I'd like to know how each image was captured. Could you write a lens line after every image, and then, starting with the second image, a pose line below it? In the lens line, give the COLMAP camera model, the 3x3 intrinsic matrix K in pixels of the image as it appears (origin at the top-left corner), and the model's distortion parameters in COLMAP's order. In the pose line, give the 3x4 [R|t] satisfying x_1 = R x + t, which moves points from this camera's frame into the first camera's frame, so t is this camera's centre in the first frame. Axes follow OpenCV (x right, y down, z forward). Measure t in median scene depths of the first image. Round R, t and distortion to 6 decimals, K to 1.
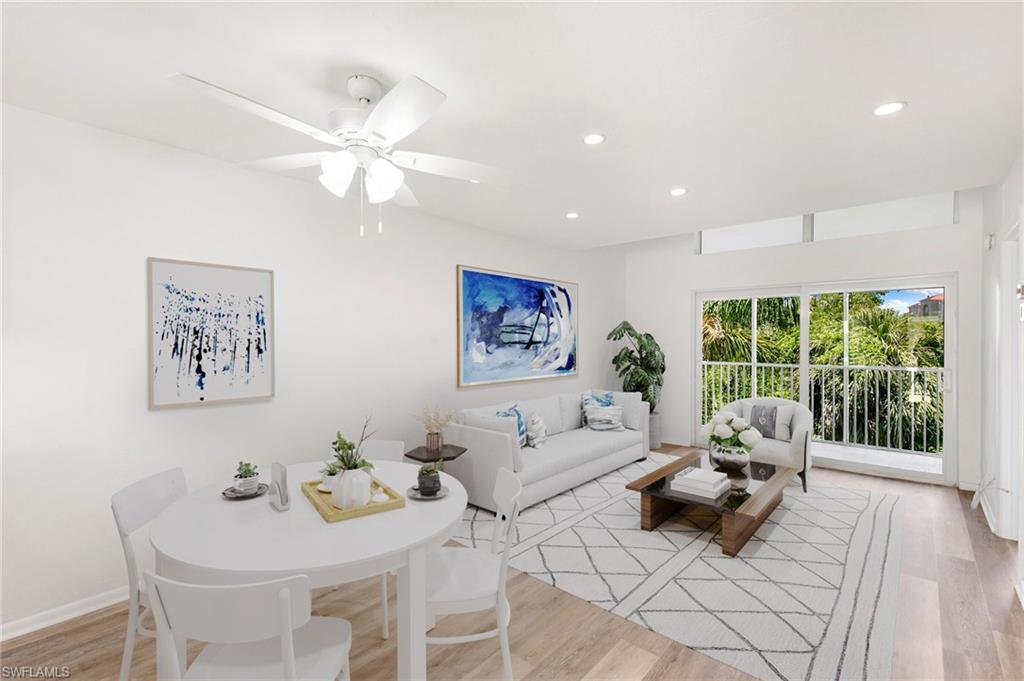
lens RADIAL K [[460.0, 0, 518.0], [0, 460.0, 336.3], [0, 0, 1]] dist [0.009516, -0.001008]
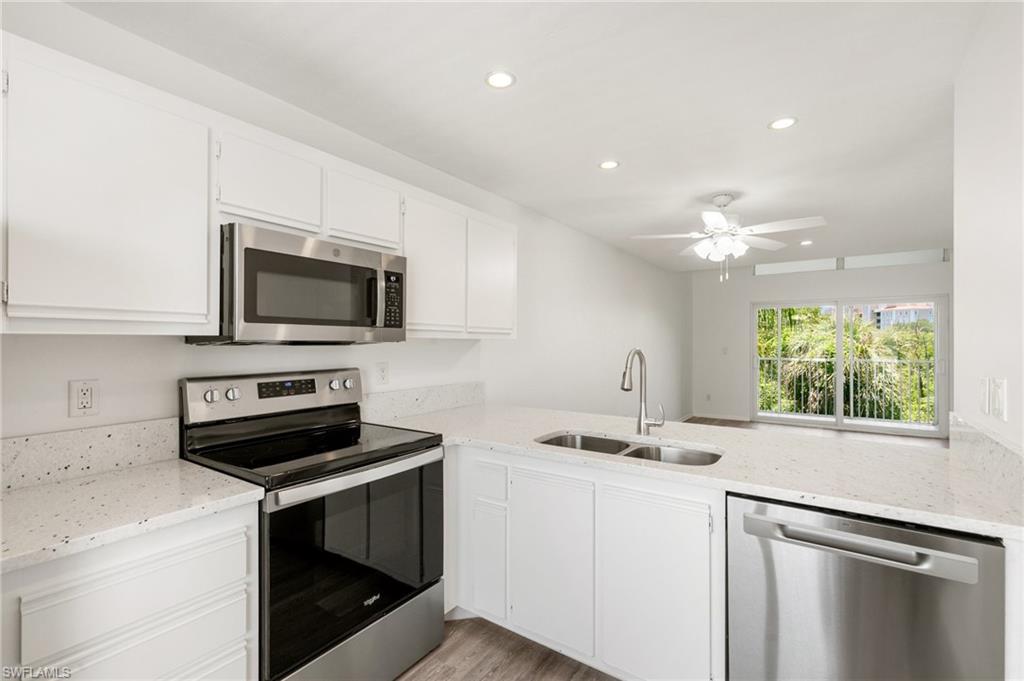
lens RADIAL K [[460.0, 0, 510.4], [0, 460.0, 339.2], [0, 0, 1]] dist [0.009516, -0.001008]
pose [[0.993688, 0.004959, 0.112070, -0.272677], [-0.005514, 0.999974, 0.004641, 0.005112], [-0.112044, -0.005230, 0.993690, -0.135624]]
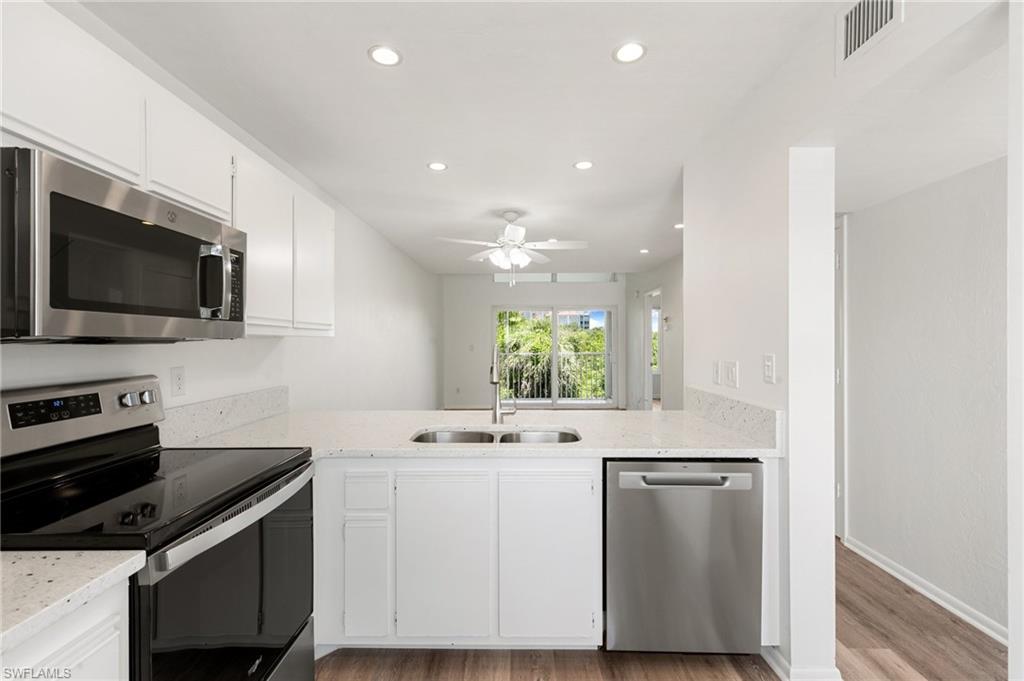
lens RADIAL K [[460.0, 0, 514.3], [0, 460.0, 339.1], [0, 0, 1]] dist [0.009516, -0.001008]
pose [[0.756641, 0.003665, 0.653821, -0.334297], [-0.008208, 0.999959, 0.003892, 0.006088], [-0.653779, -0.008311, 0.756640, -0.112005]]
